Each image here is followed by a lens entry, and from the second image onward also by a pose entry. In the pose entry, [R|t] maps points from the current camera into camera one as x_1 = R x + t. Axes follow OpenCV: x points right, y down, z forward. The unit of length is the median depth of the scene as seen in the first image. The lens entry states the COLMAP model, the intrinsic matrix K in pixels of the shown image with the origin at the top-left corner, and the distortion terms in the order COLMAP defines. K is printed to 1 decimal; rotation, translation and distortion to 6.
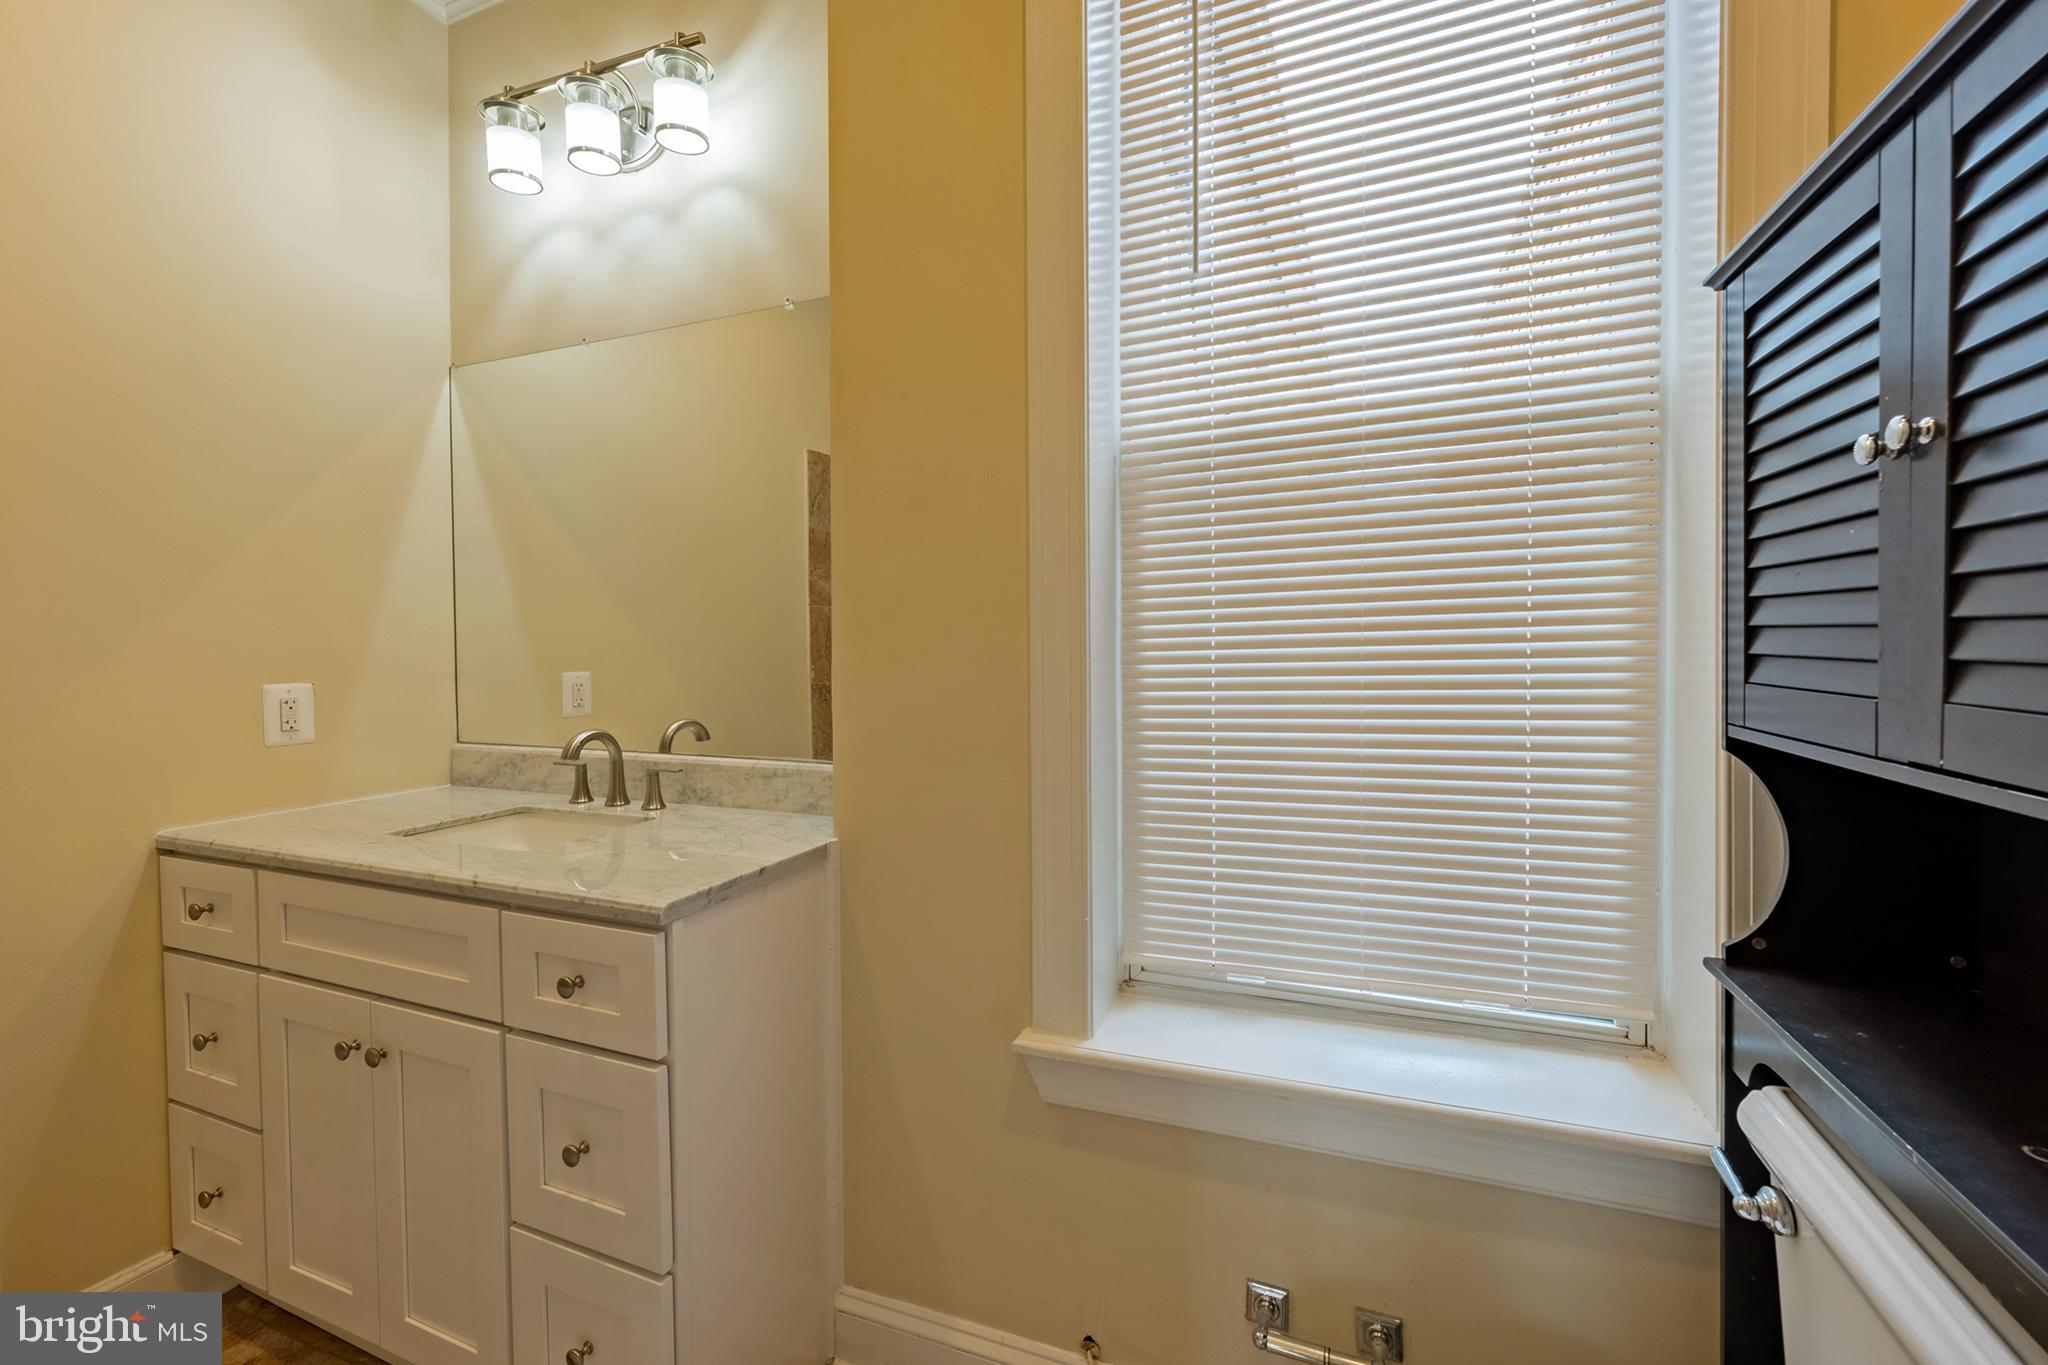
lens RADIAL K [[833.8, 0, 1019.0], [0, 833.8, 663.6], [0, 0, 1]] dist [0.001739, -0.000373]
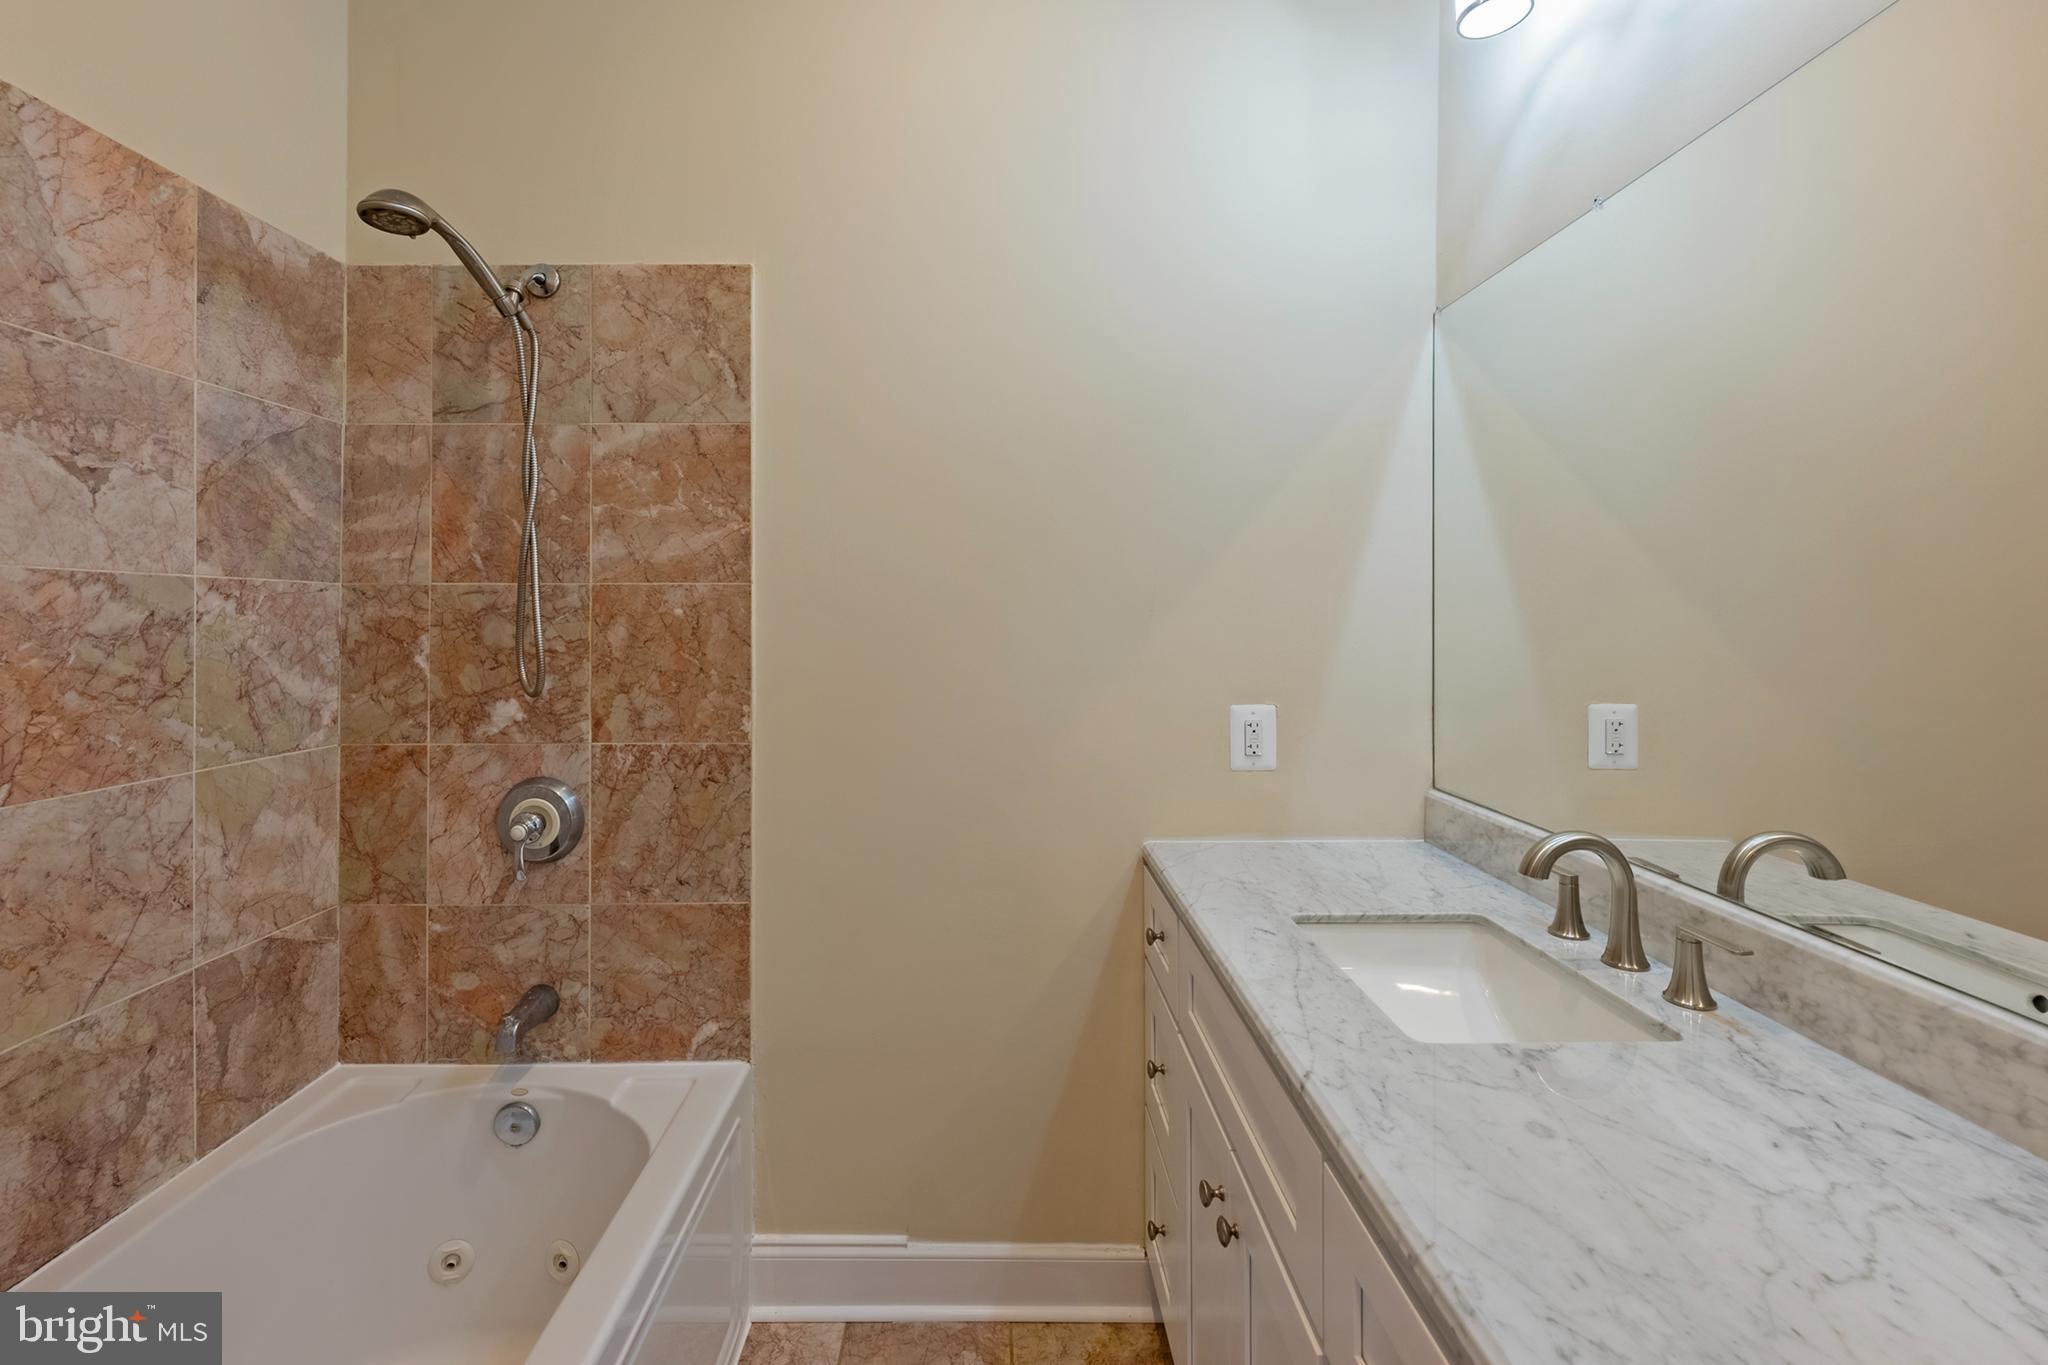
lens RADIAL K [[833.8, 0, 1041.1], [0, 833.8, 608.2], [0, 0, 1]] dist [0.001739, -0.000373]
pose [[0.380646, 0.007776, -0.924688, -0.095742], [-0.029873, 0.999546, -0.003892, -0.067077], [0.924238, 0.029104, 0.380705, 0.386683]]
